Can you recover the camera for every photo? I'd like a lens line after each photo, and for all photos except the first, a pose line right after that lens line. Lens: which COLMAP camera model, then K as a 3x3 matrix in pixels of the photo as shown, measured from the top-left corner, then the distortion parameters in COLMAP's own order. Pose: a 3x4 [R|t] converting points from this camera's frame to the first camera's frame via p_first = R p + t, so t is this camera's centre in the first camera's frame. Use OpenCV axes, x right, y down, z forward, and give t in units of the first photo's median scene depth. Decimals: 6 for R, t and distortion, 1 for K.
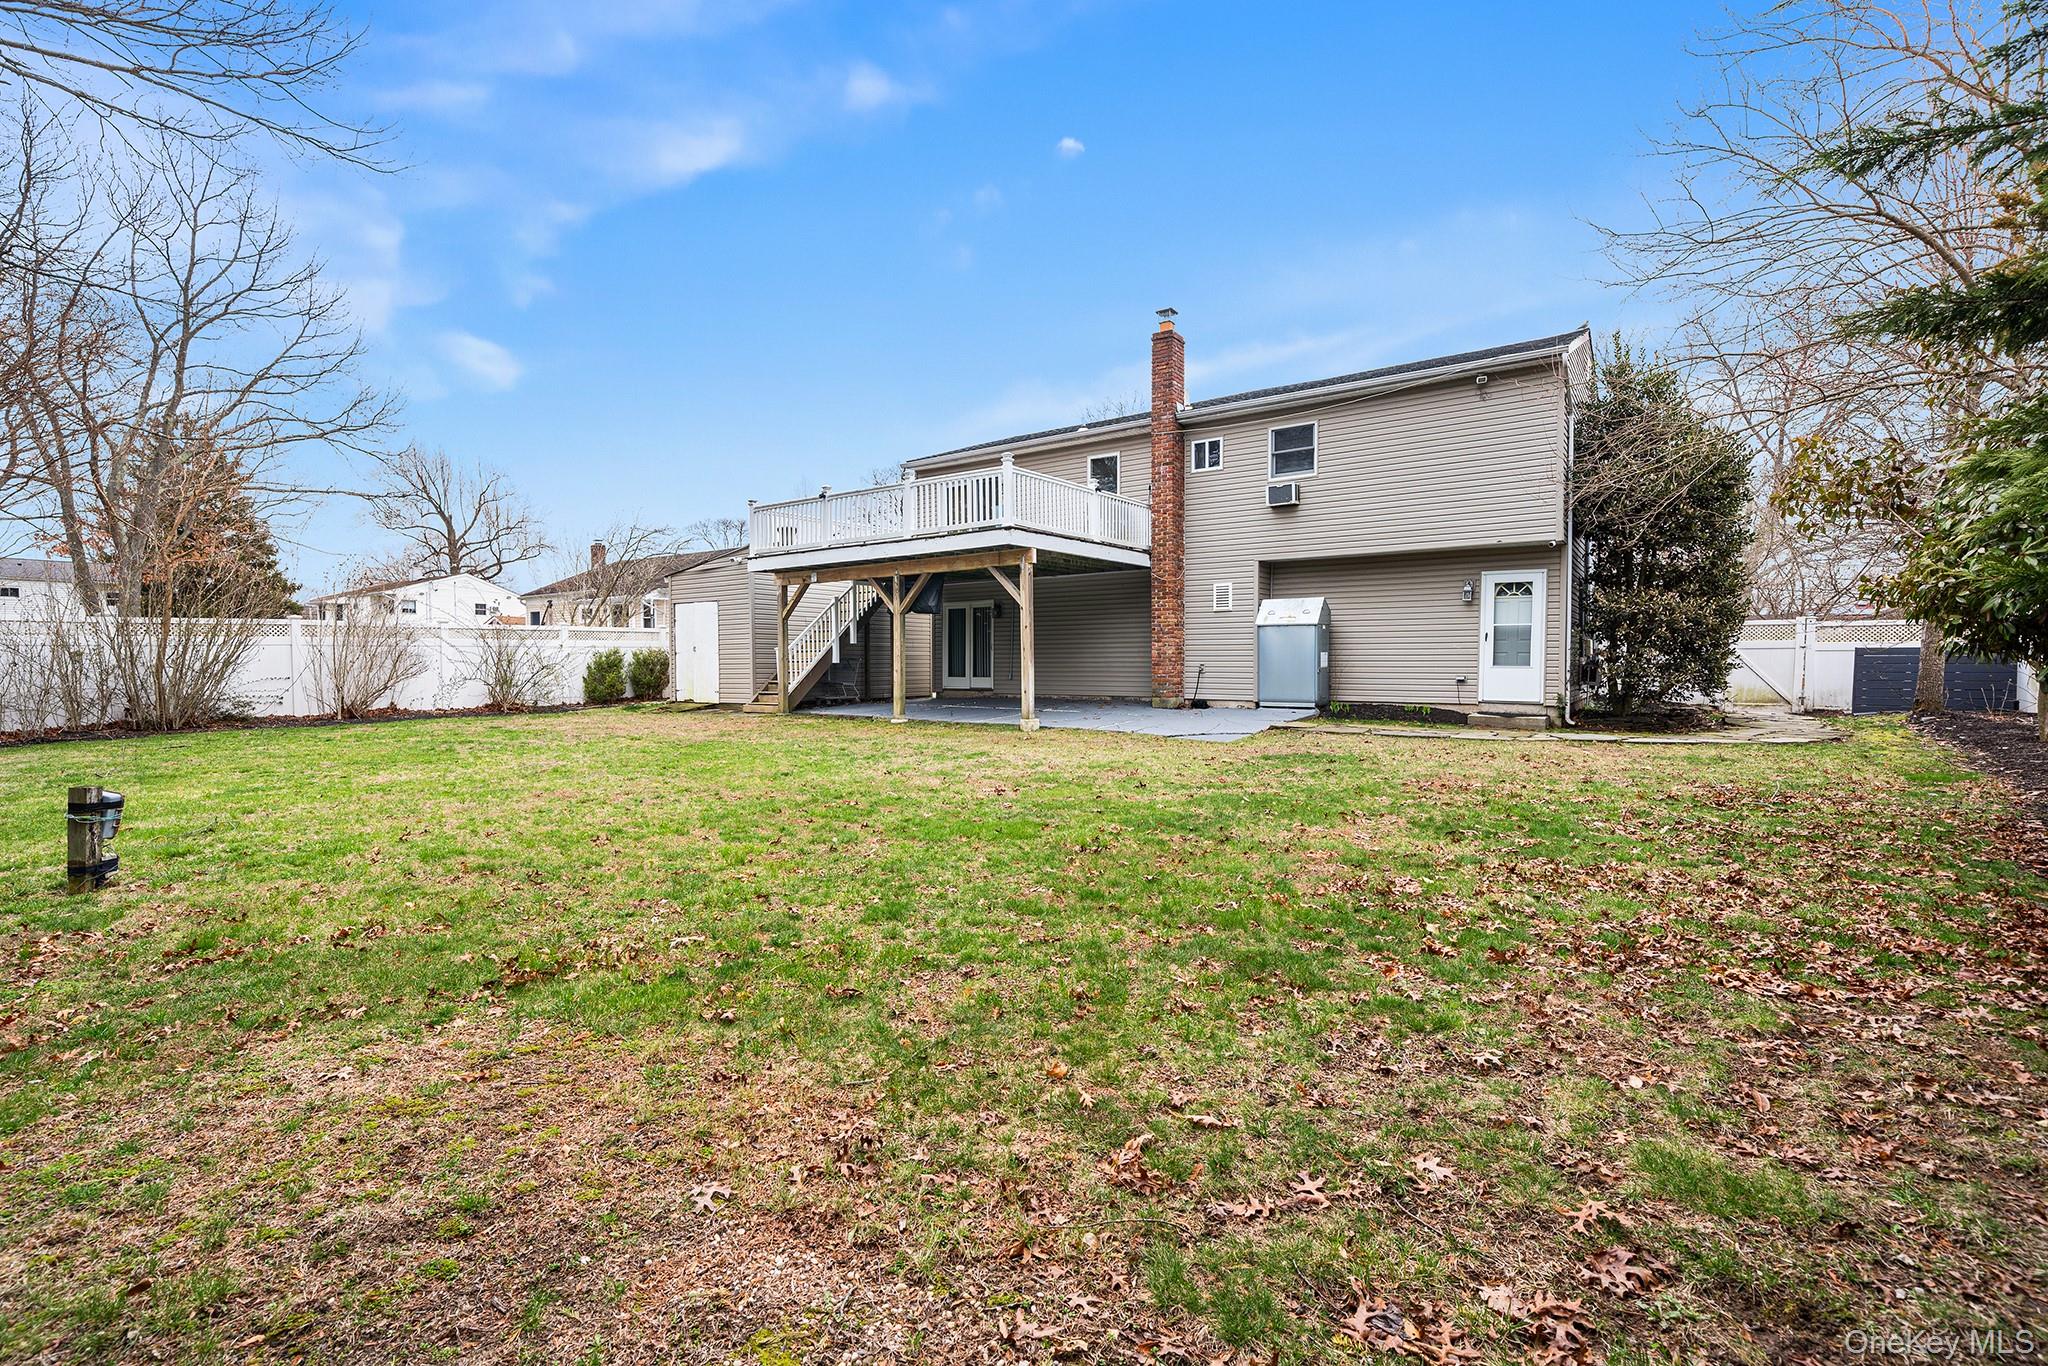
lens RADIAL K [[939.4, 0, 1024.0], [0, 939.4, 683.0], [0, 0, 1]] dist [-0.002936, -0.000164]
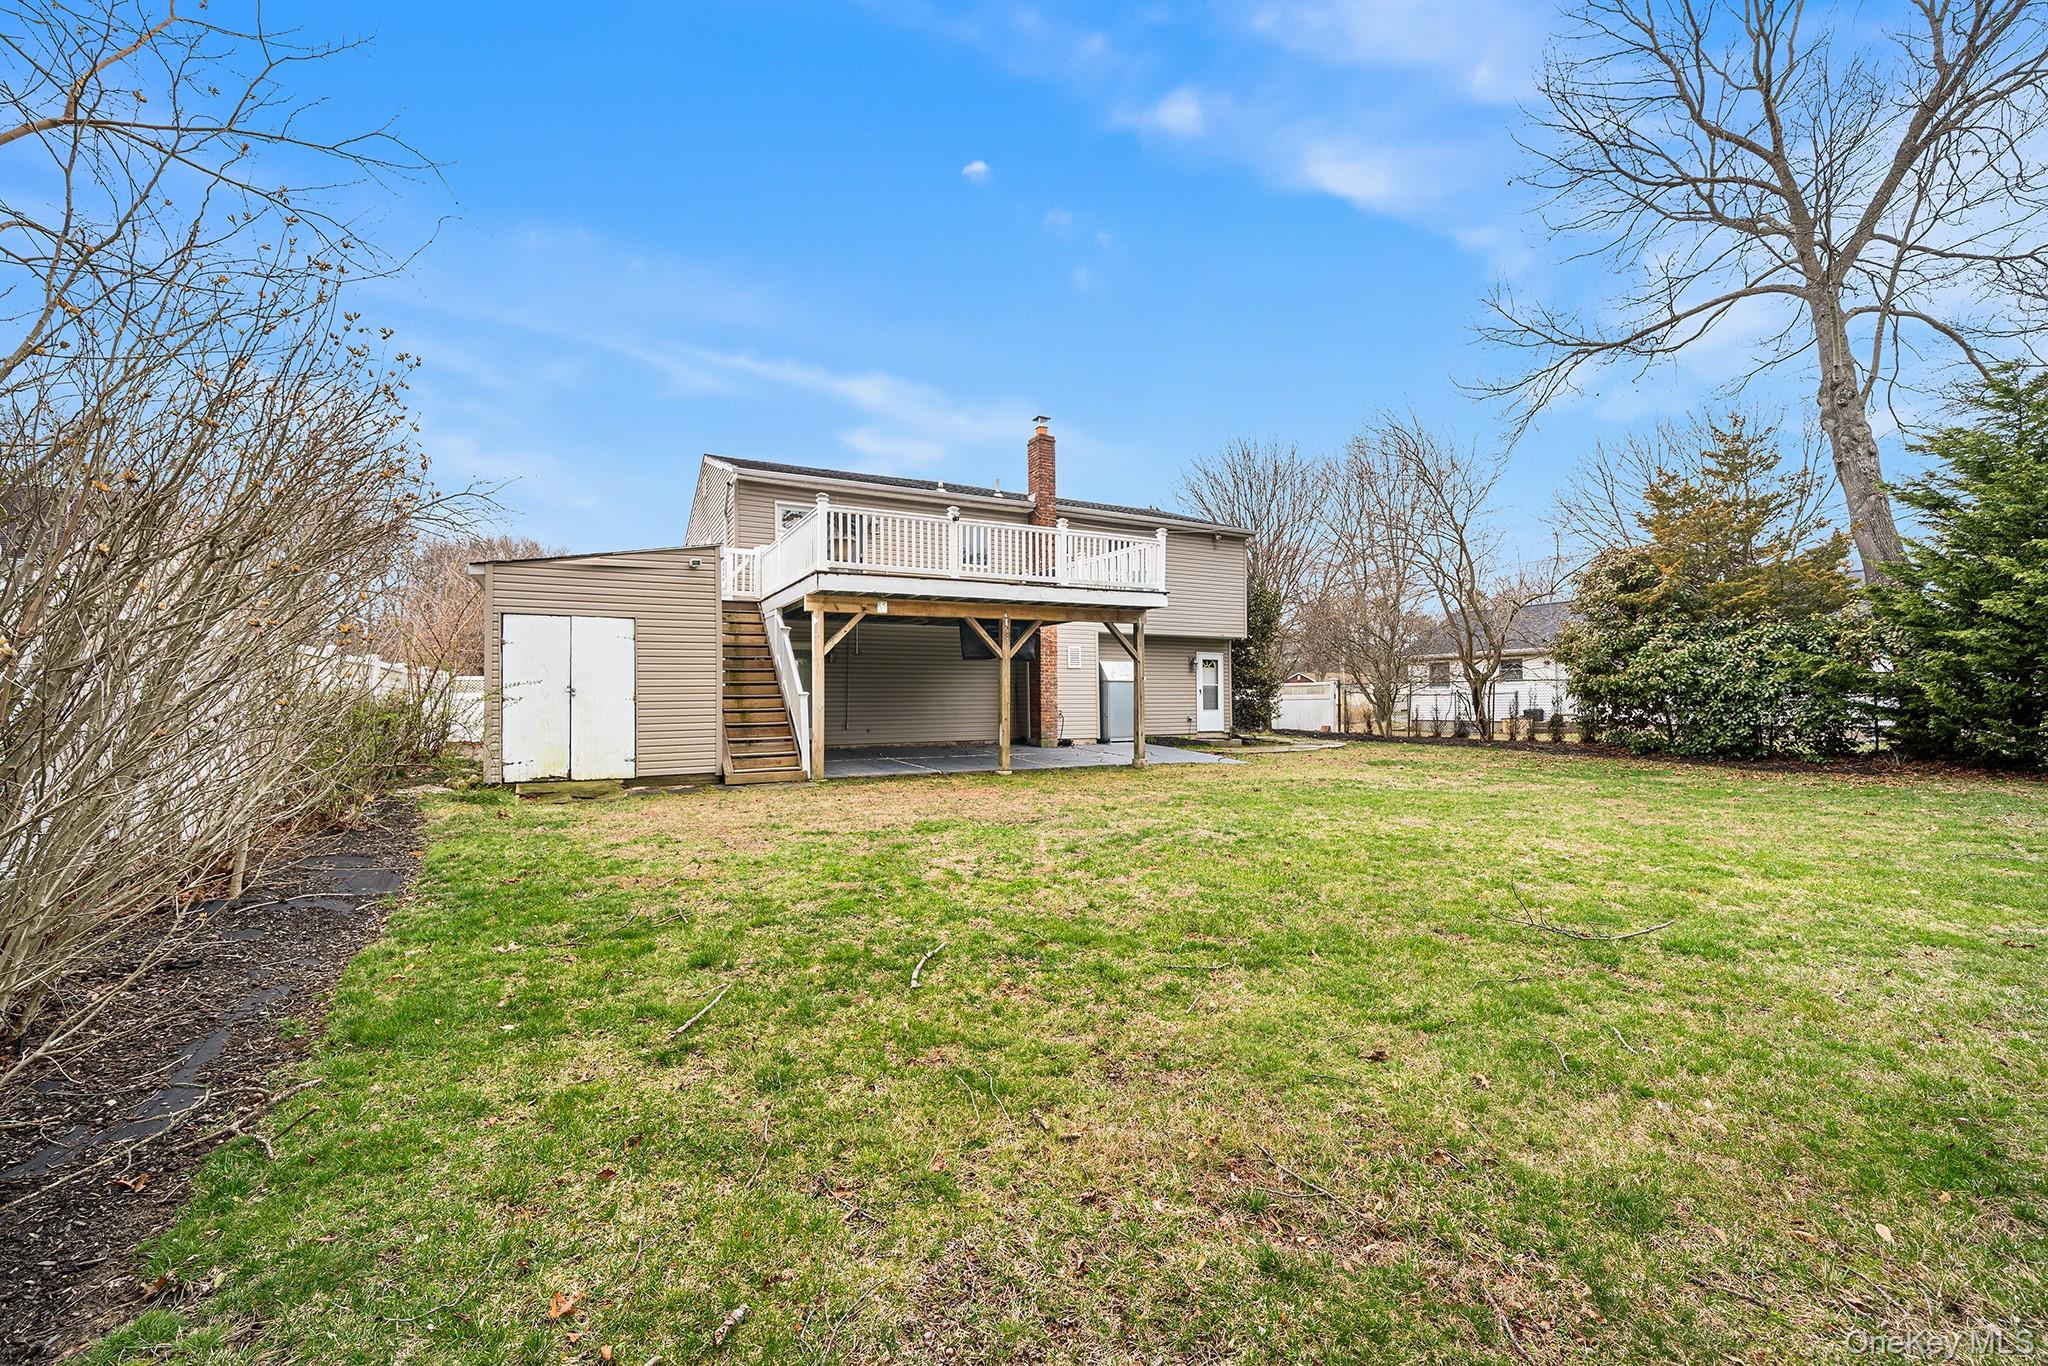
lens RADIAL K [[824.9, 0, 1005.5], [0, 824.9, 678.6], [0, 0, 1]] dist [-0.008359, 0.003722]
pose [[0.447133, 0.029259, 0.893989, -0.859949], [0.030694, 0.998374, -0.048027, -0.013045], [-0.893941, 0.048915, 0.445508, 0.612437]]
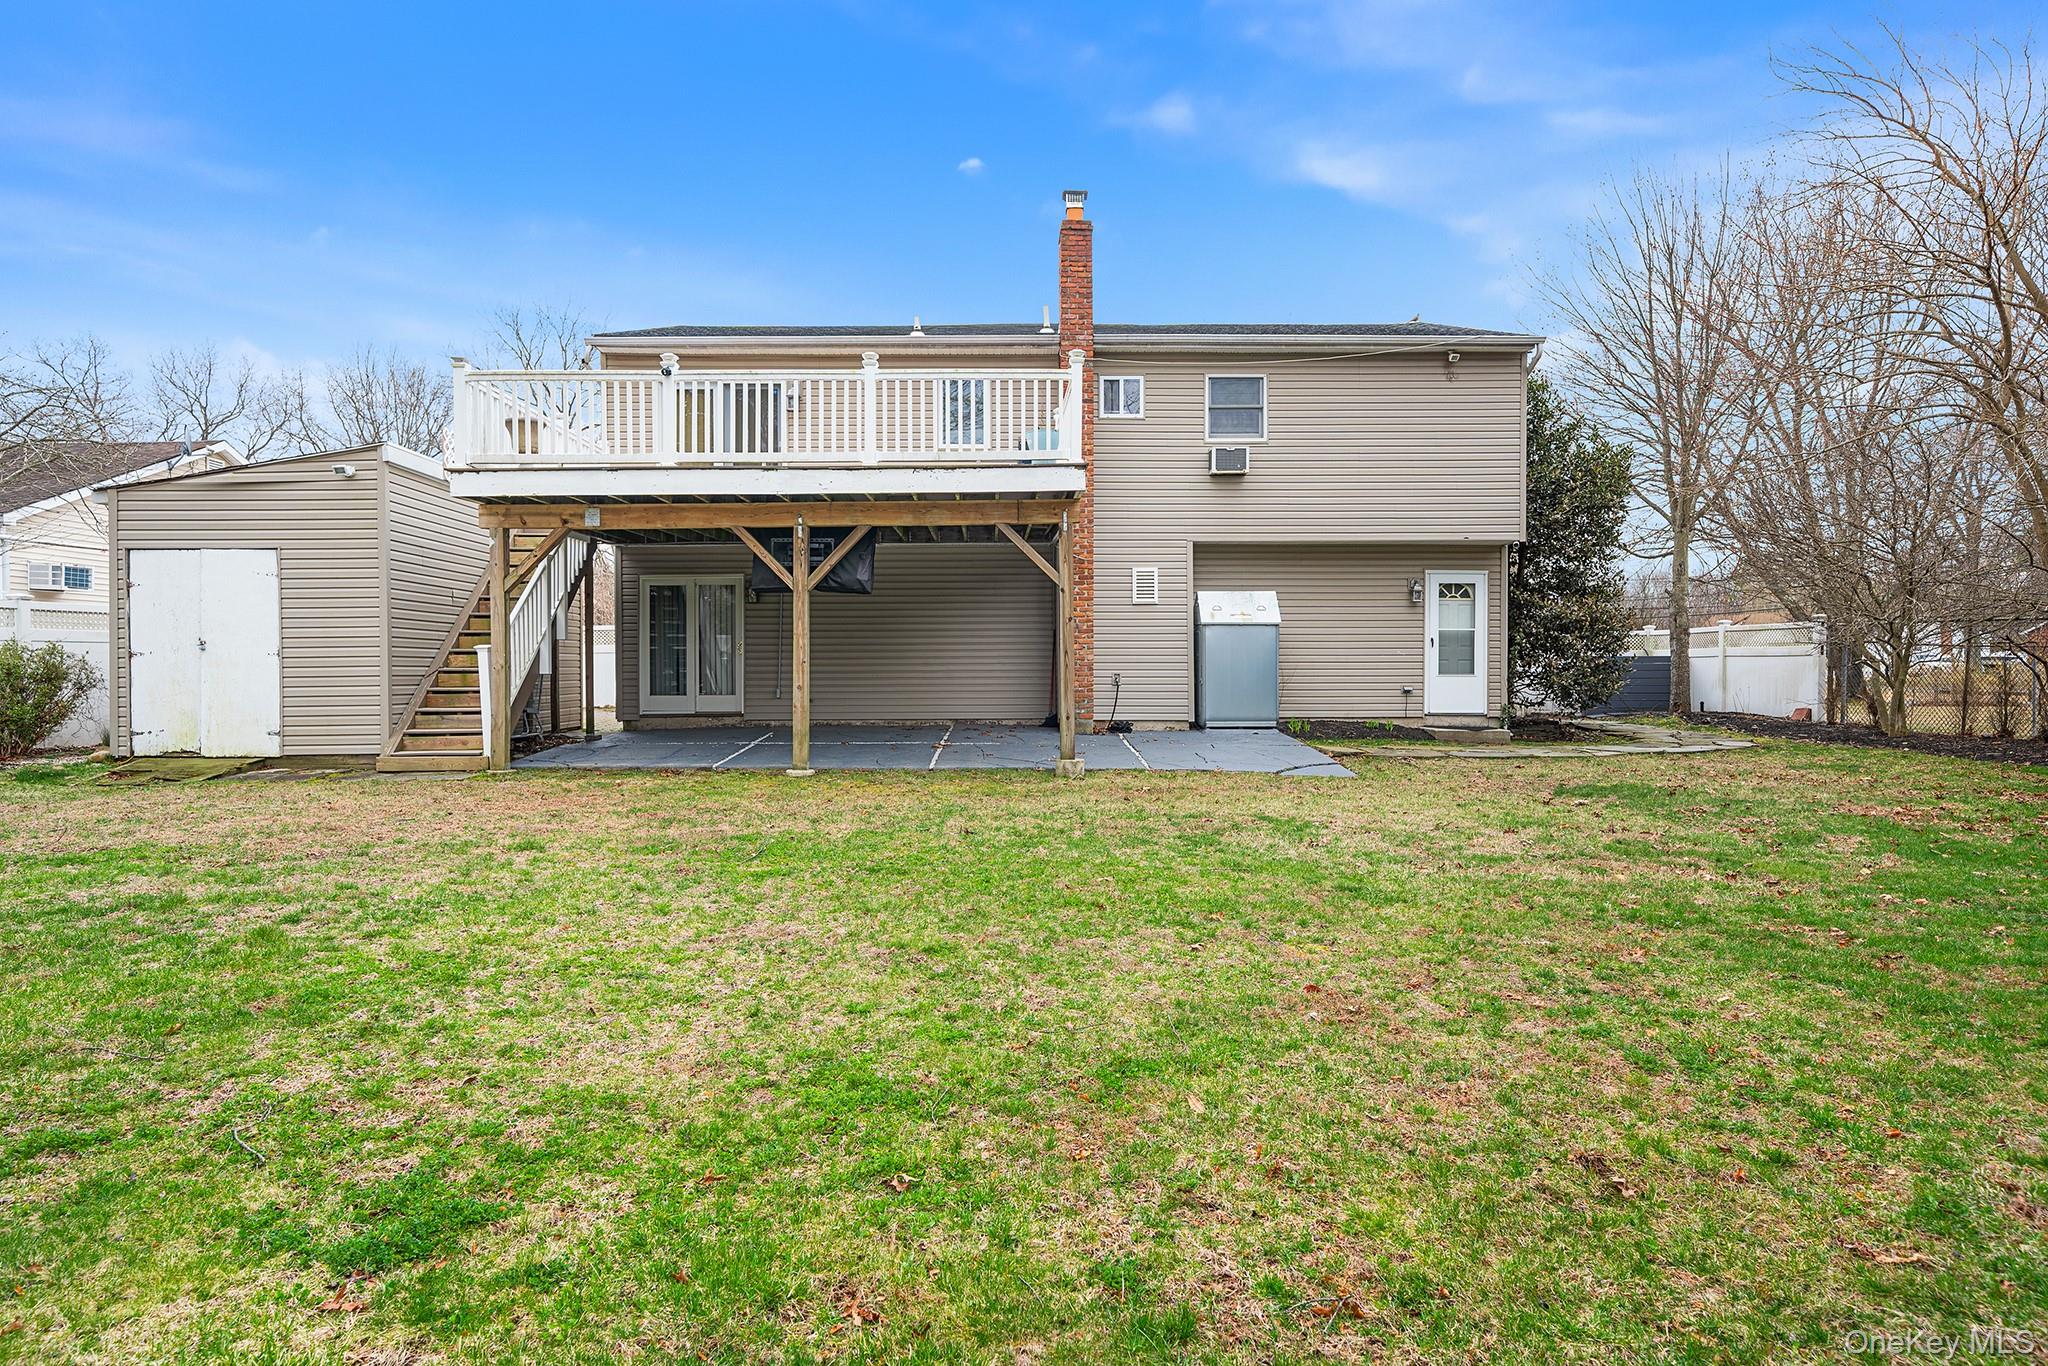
lens RADIAL K [[1153.9, 0, 1024.0], [0, 1153.9, 683.0], [0, 0, 1]] dist [-0.021981, -0.000200]
pose [[0.795671, -0.008666, 0.605667, -0.451378], [0.014737, 0.999879, -0.005054, -0.009548], [-0.605550, 0.012947, 0.795702, 0.329980]]
